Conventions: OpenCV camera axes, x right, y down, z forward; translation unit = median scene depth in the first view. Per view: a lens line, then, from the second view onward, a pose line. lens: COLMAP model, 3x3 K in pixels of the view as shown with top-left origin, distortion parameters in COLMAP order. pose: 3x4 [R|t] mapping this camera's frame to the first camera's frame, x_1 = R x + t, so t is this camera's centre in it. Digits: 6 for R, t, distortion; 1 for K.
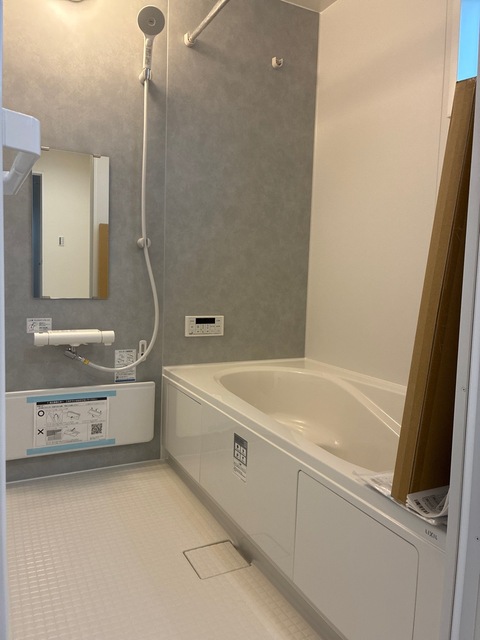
lens RADIAL K [[485.3, 0, 238.0], [0, 485.3, 317.5], [0, 0, 1]] dist [-0.010768, 0.002505]
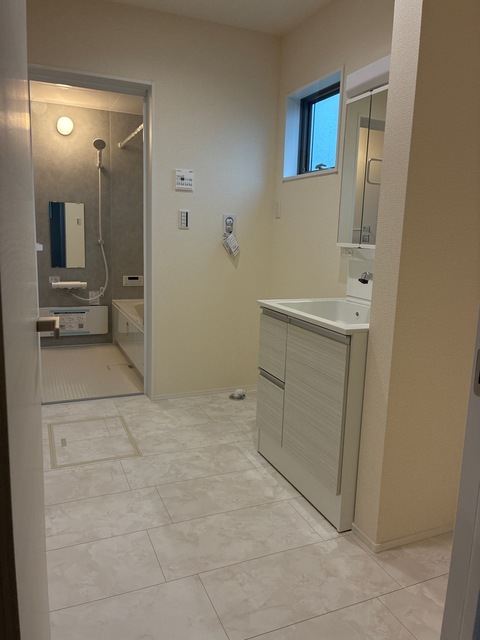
lens RADIAL K [[485.3, 0, 242.2], [0, 485.3, 321.0], [0, 0, 1]] dist [-0.010768, 0.002505]
pose [[0.998479, 0.016552, -0.052587, 0.565169], [-0.011609, 0.995603, 0.092948, -0.010596], [0.053894, -0.092196, 0.994281, -1.175594]]
